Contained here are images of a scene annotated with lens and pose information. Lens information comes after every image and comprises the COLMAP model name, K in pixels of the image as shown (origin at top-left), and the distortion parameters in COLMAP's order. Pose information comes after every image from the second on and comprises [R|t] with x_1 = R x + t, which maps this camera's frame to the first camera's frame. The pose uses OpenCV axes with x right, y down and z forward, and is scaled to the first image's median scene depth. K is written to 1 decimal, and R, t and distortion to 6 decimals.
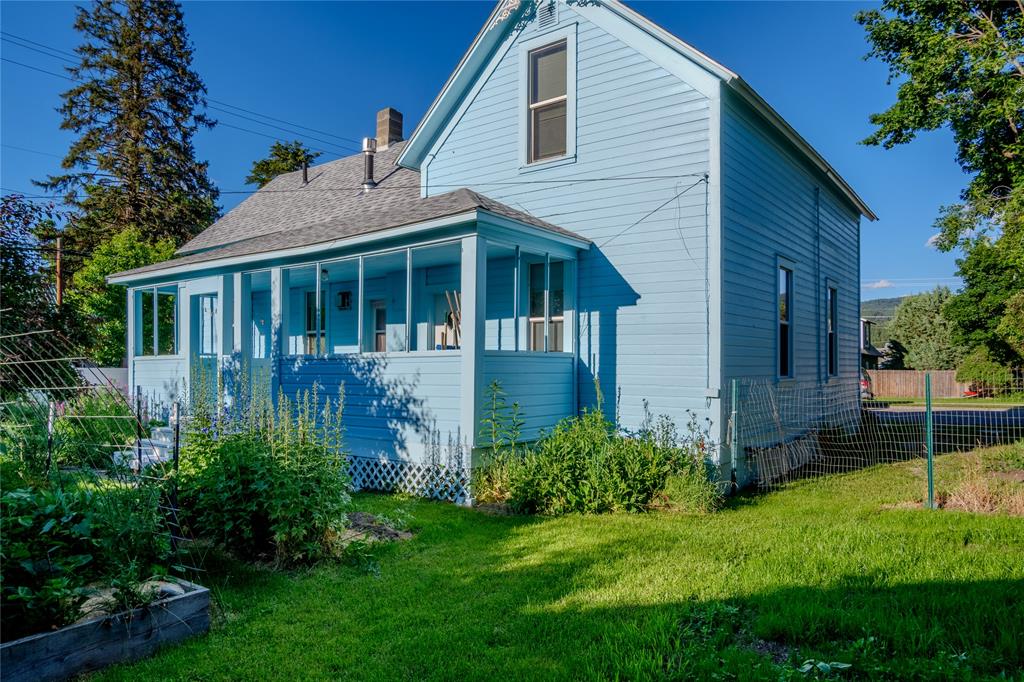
lens RADIAL K [[676.5, 0, 512.0], [0, 676.5, 341.0], [0, 0, 1]] dist [-0.003987, -0.000295]
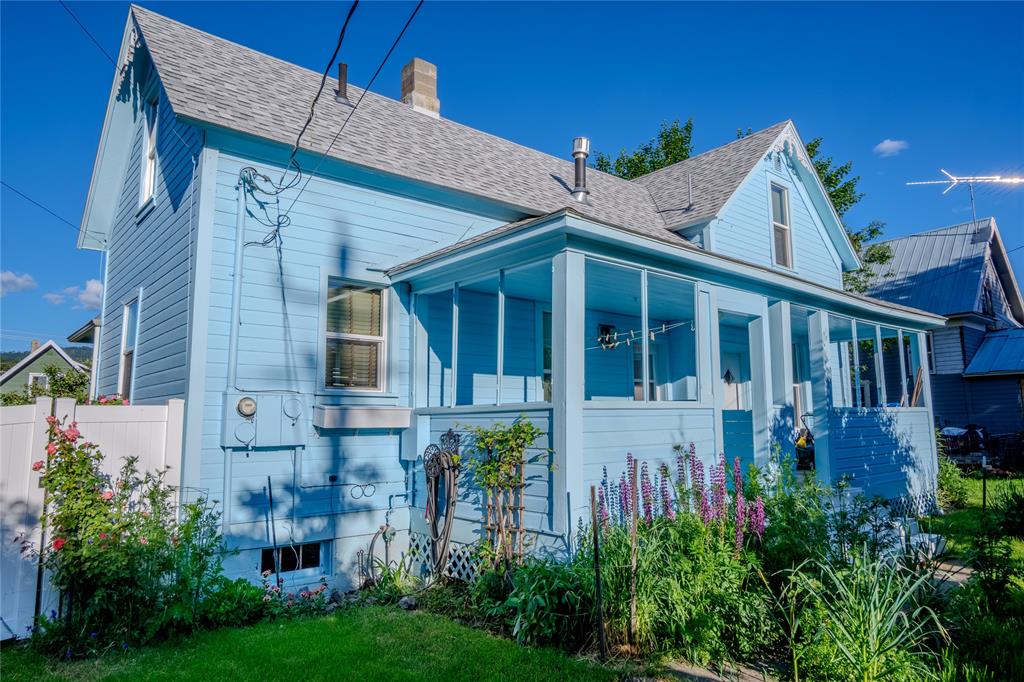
lens RADIAL K [[676.5, 0, 512.0], [0, 676.5, 341.0], [0, 0, 1]] dist [-0.003987, -0.000295]
pose [[0.176198, 0.113277, 0.977815, -1.531169], [-0.005281, 0.993451, -0.114137, 0.038275], [-0.984341, 0.014947, 0.175642, 1.493819]]
